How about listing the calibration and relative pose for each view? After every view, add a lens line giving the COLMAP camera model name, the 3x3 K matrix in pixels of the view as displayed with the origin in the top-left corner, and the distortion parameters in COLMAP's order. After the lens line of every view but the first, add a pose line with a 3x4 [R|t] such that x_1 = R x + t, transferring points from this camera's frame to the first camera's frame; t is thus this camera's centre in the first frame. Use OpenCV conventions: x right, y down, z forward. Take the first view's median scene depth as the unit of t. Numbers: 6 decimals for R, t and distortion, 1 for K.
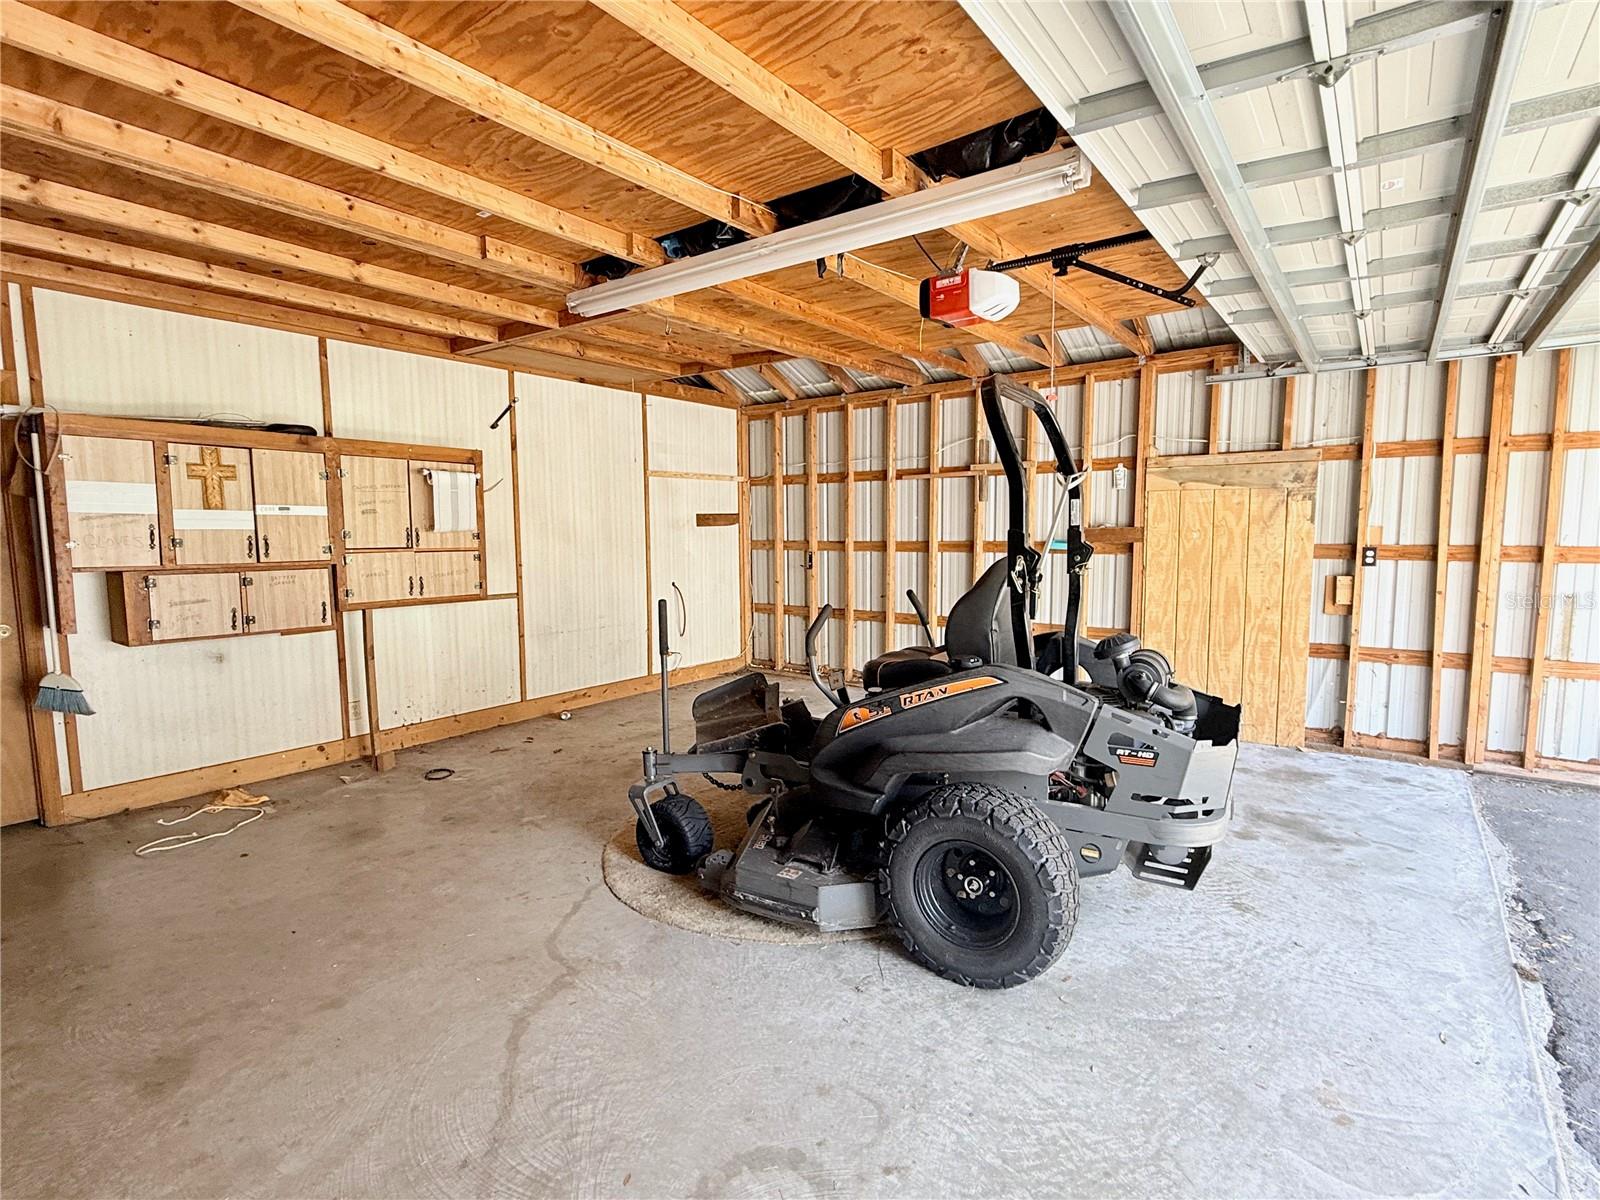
lens RADIAL K [[764.9, 0, 805.3], [0, 764.9, 599.0], [0, 0, 1]] dist [0.003988, 0.000509]
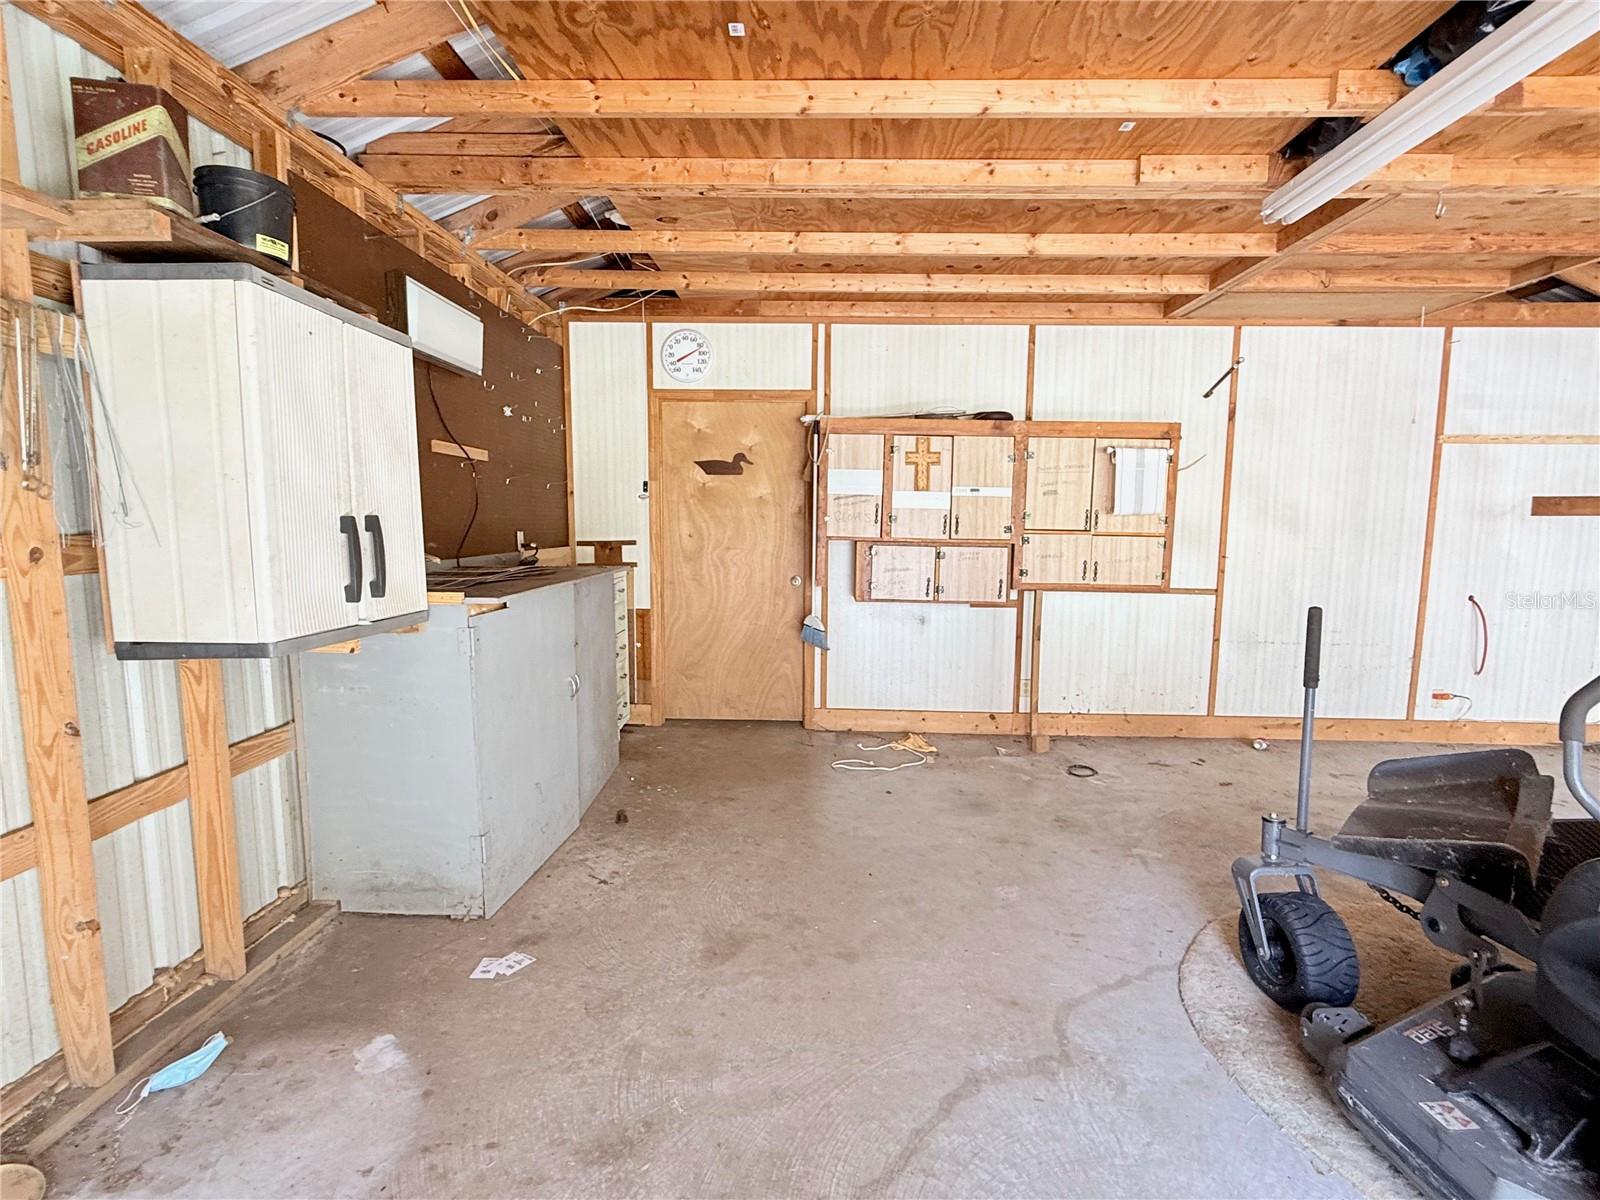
lens RADIAL K [[775.2, 0, 800.0], [0, 775.2, 600.0], [0, 0, 1]] dist [0.003437, -0.000436]
pose [[0.579458, 0.098043, -0.809083, 0.081692], [-0.091525, 0.994286, 0.054936, -0.001322], [0.809847, 0.042218, 0.585121, 0.173858]]
